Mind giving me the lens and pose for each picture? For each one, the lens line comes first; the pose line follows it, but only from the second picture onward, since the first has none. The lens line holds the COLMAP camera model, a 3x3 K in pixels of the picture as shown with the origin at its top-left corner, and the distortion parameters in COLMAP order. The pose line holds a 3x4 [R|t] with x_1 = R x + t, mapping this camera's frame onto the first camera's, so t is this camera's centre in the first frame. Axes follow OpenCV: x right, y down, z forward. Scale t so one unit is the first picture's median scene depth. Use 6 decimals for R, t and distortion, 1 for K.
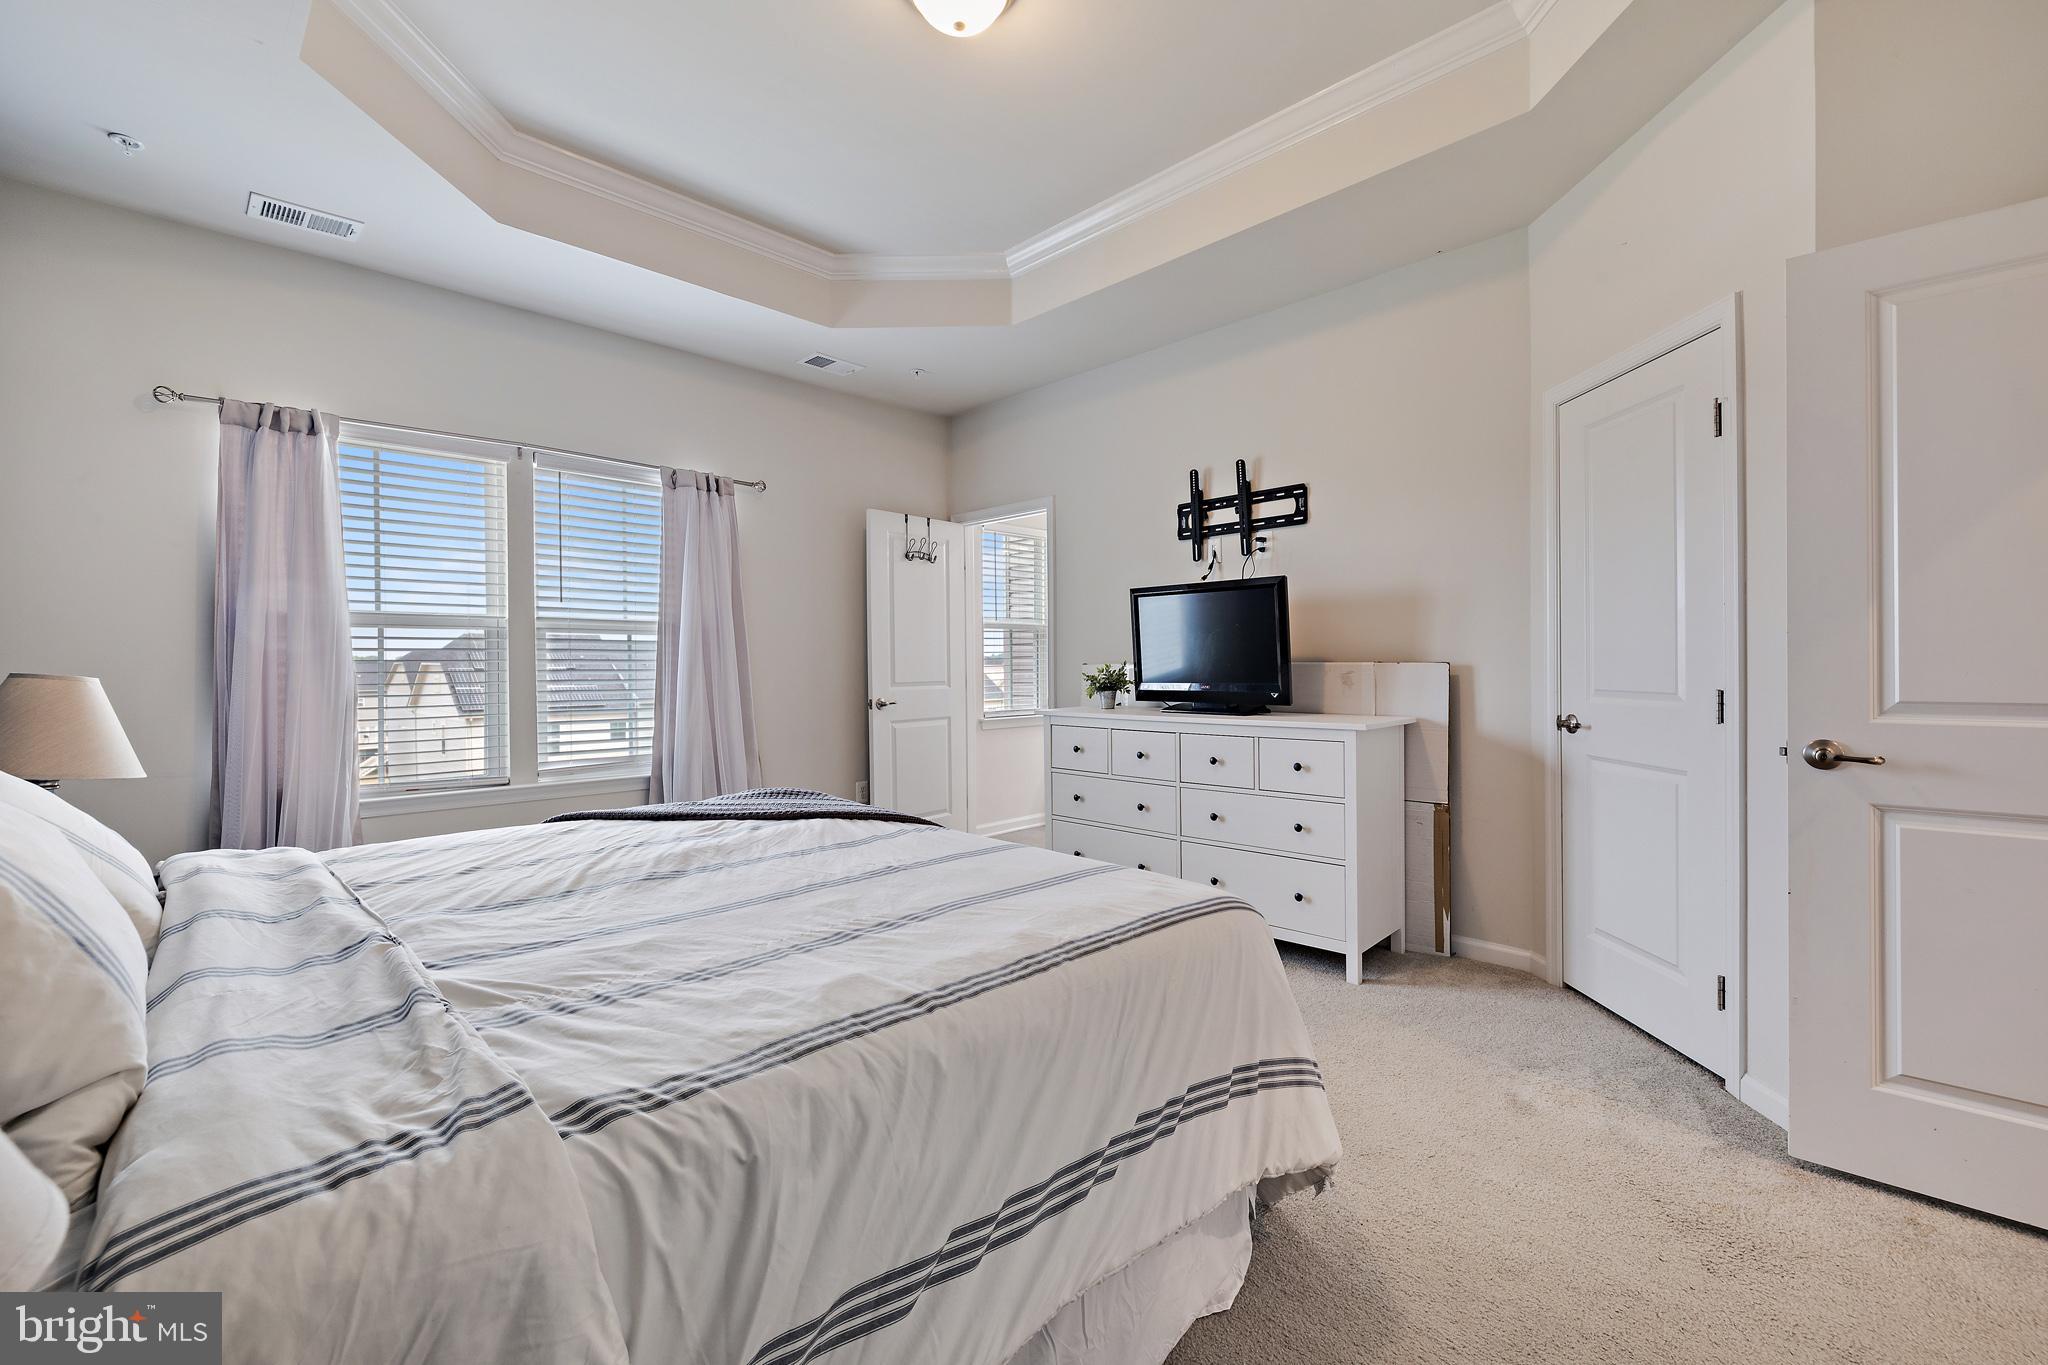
lens RADIAL K [[860.2, 0, 1022.7], [0, 860.2, 679.4], [0, 0, 1]] dist [-0.001188, -0.000201]
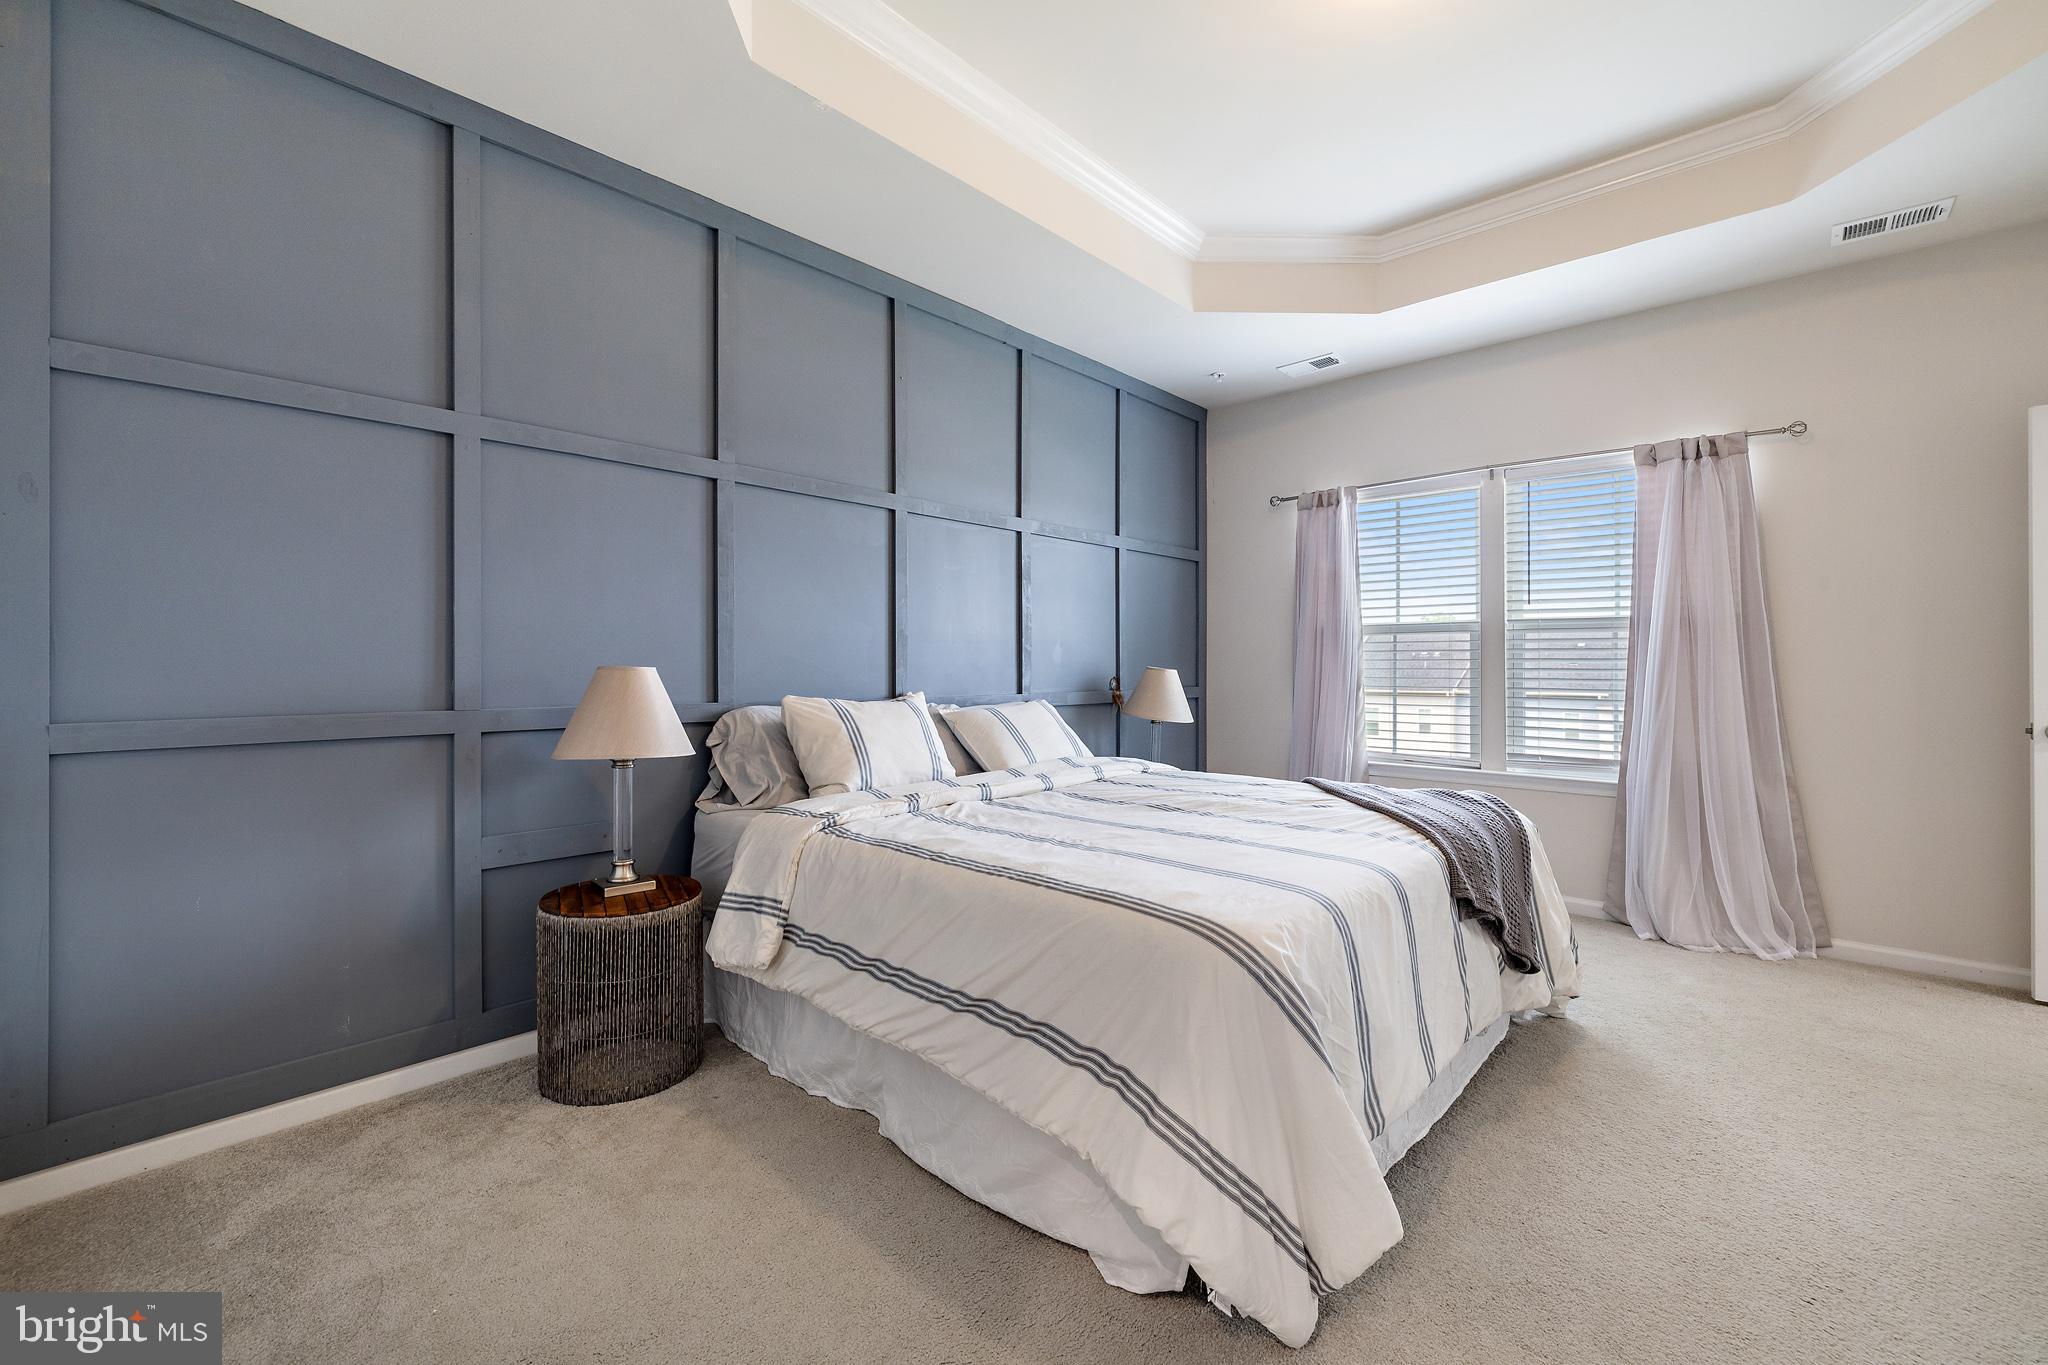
lens RADIAL K [[860.2, 0, 1023.7], [0, 860.2, 672.0], [0, 0, 1]] dist [-0.001188, -0.000201]
pose [[0.036383, 0.008778, -0.999299, 0.491449], [-0.023371, 0.999695, 0.007931, -0.000338], [0.999065, 0.023066, 0.036578, 0.338750]]
